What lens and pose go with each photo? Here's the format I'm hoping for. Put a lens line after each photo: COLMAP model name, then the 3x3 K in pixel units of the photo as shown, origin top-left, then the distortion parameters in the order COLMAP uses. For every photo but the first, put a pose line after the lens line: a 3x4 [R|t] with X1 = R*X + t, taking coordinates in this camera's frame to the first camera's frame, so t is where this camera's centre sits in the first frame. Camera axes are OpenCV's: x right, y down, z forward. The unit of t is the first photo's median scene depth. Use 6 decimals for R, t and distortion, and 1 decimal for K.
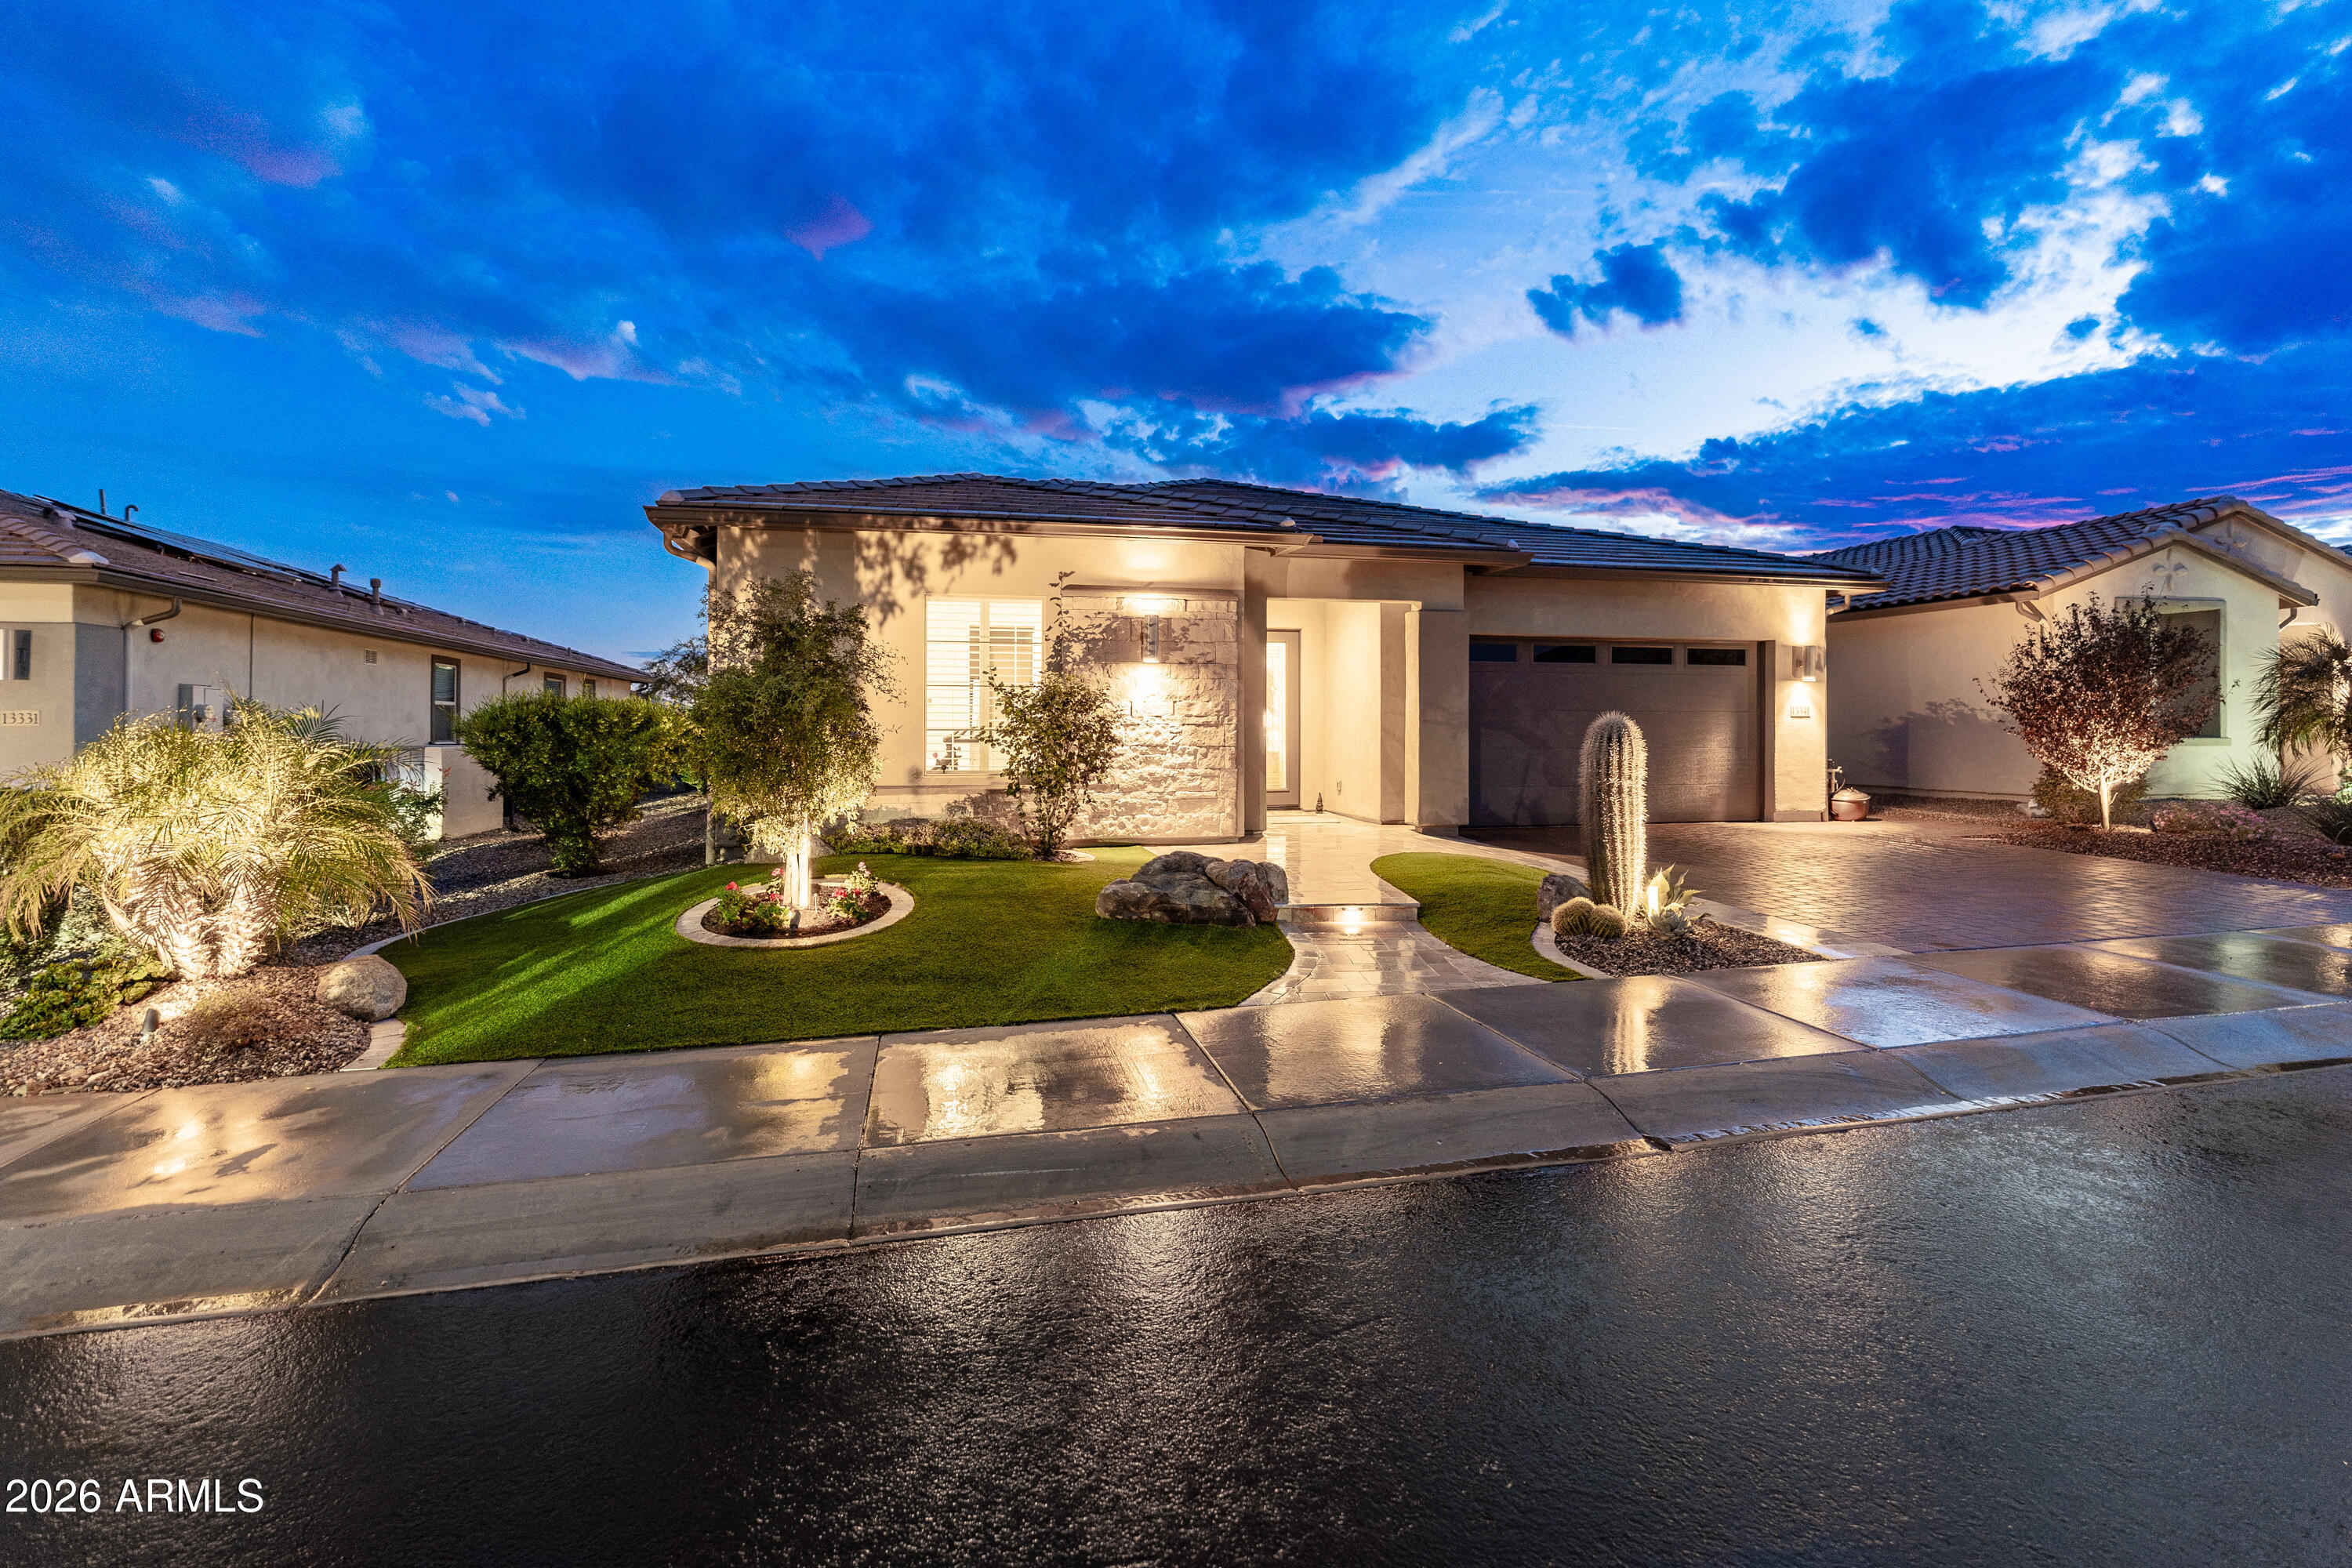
lens RADIAL K [[1099.6, 0, 1177.8], [0, 1099.6, 726.7], [0, 0, 1]] dist [-0.005173, 0.000331]
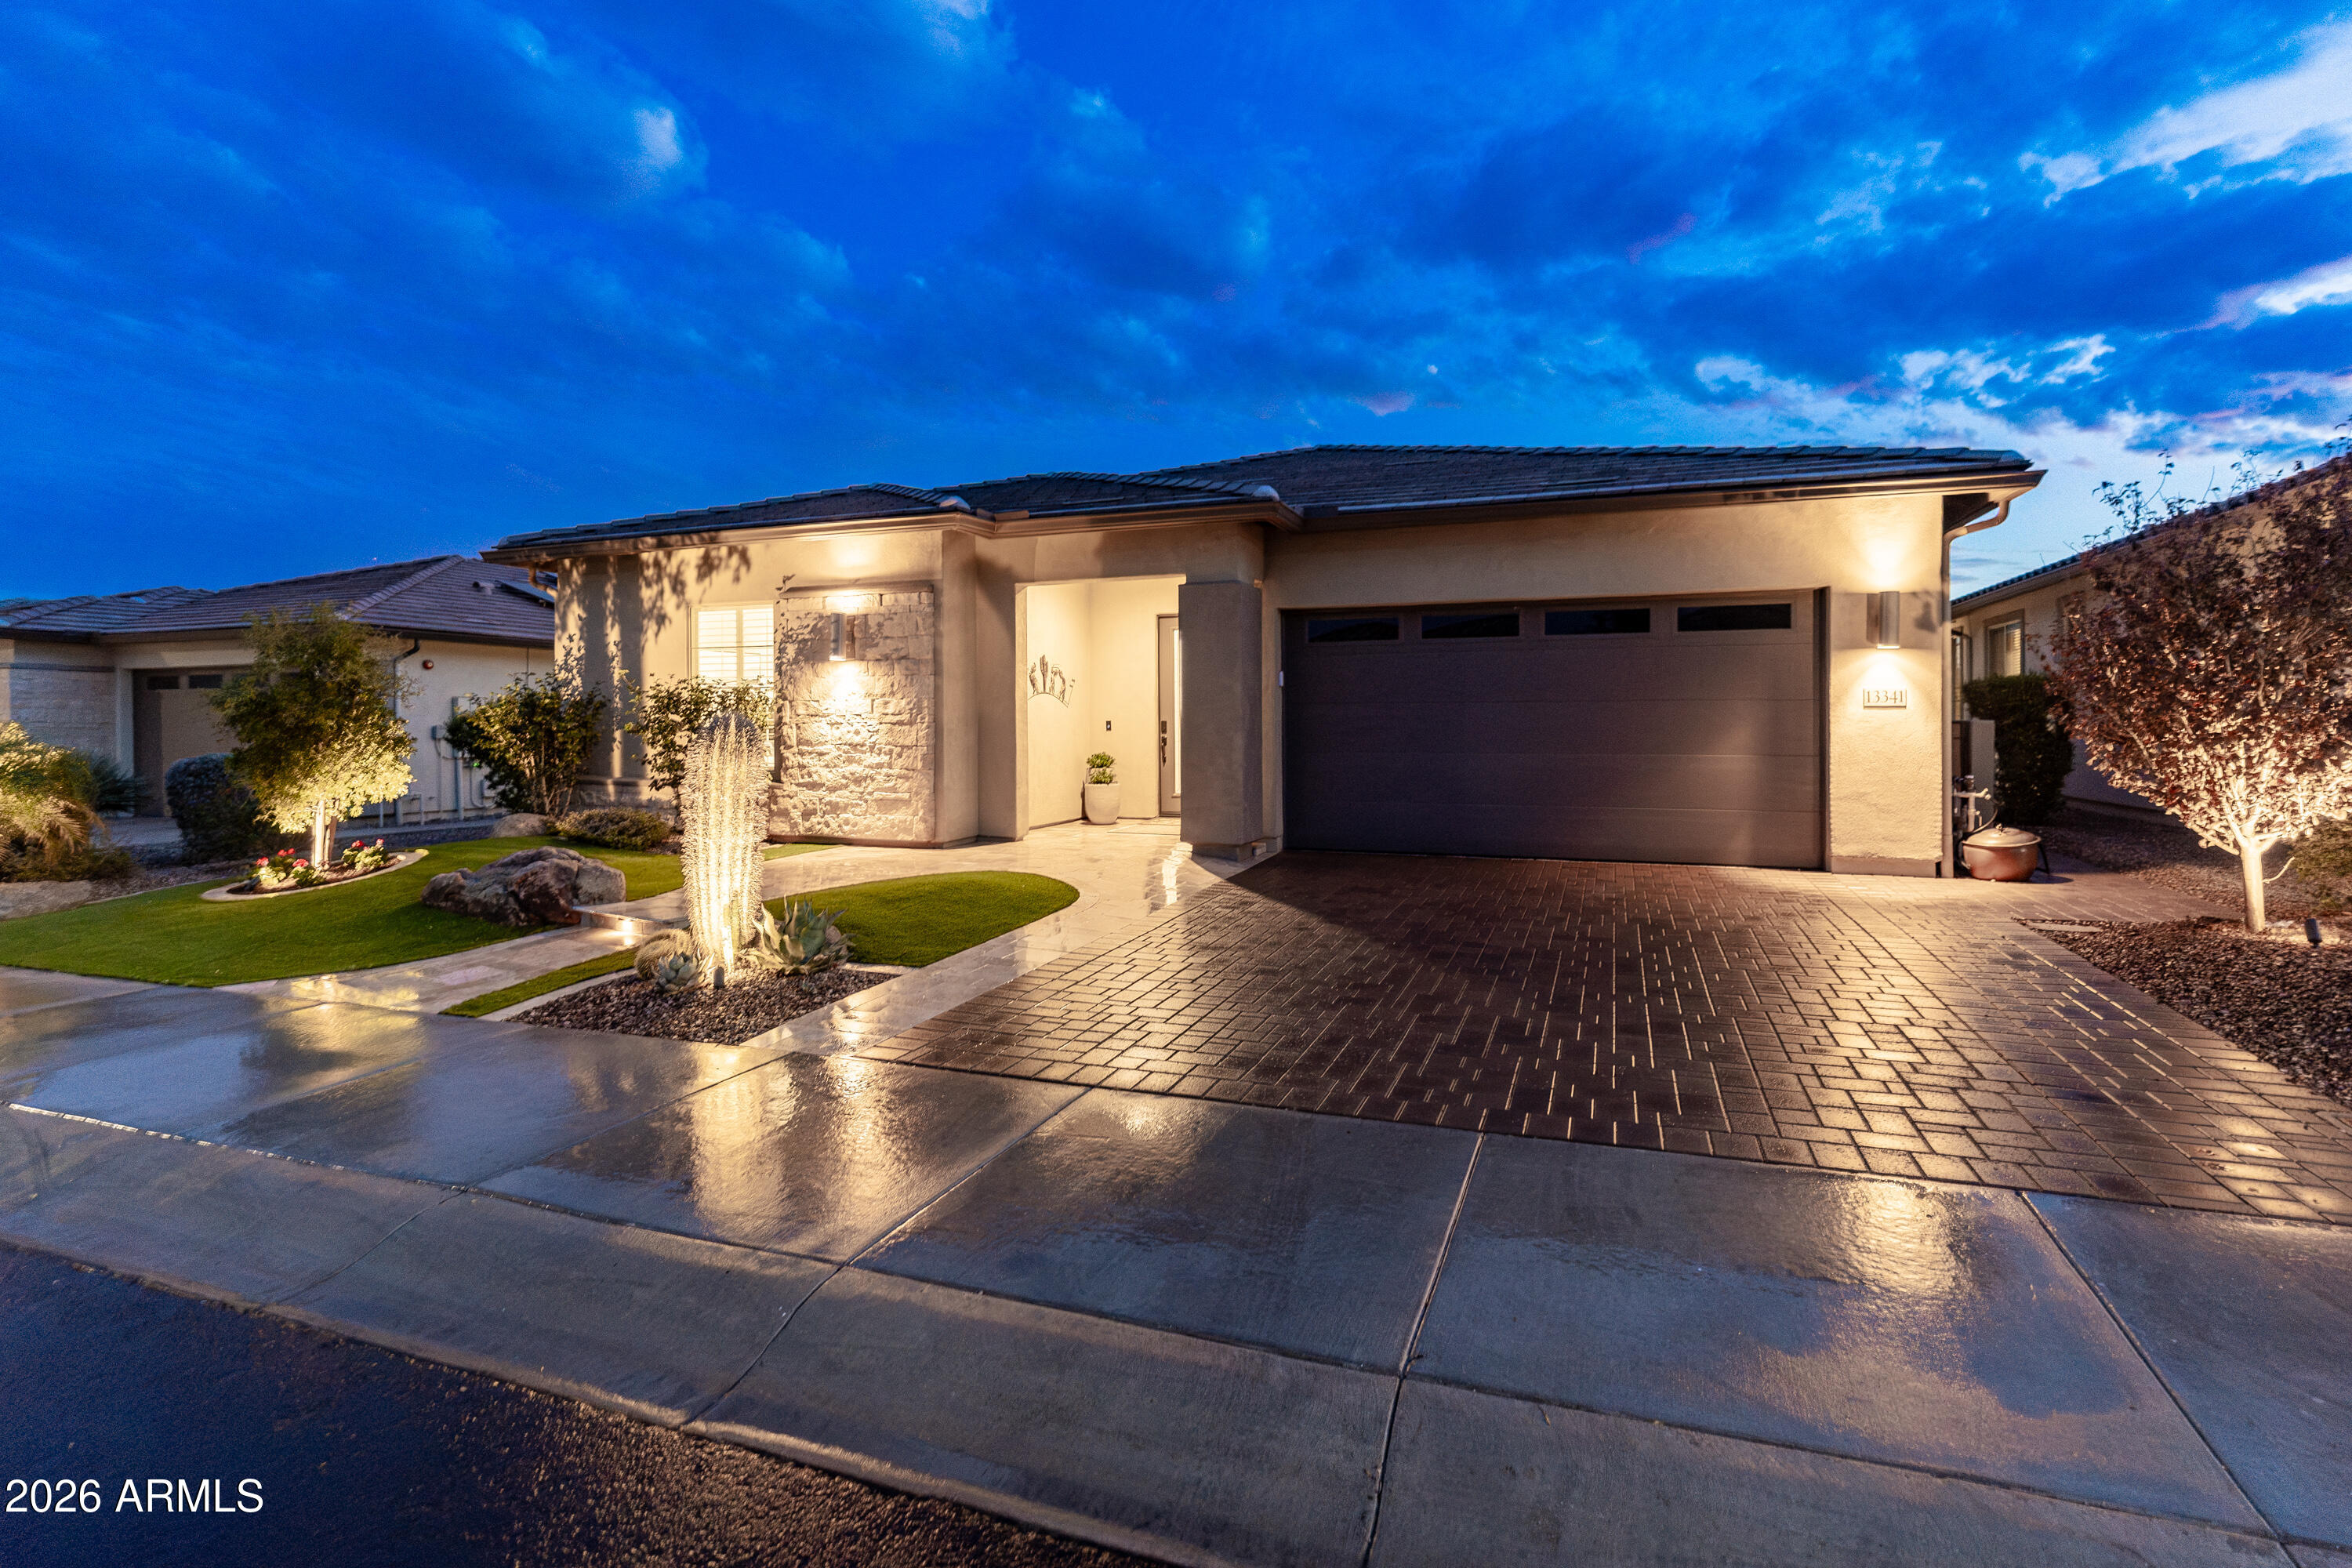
lens RADIAL K [[1099.6, 0, 1177.8], [0, 1099.6, 726.7], [0, 0, 1]] dist [-0.005173, 0.000331]
pose [[0.831655, -0.000508, -0.555292, 0.762952], [0.003473, 0.999985, 0.004287, -0.002024], [0.555281, -0.005494, 0.831644, 0.341254]]
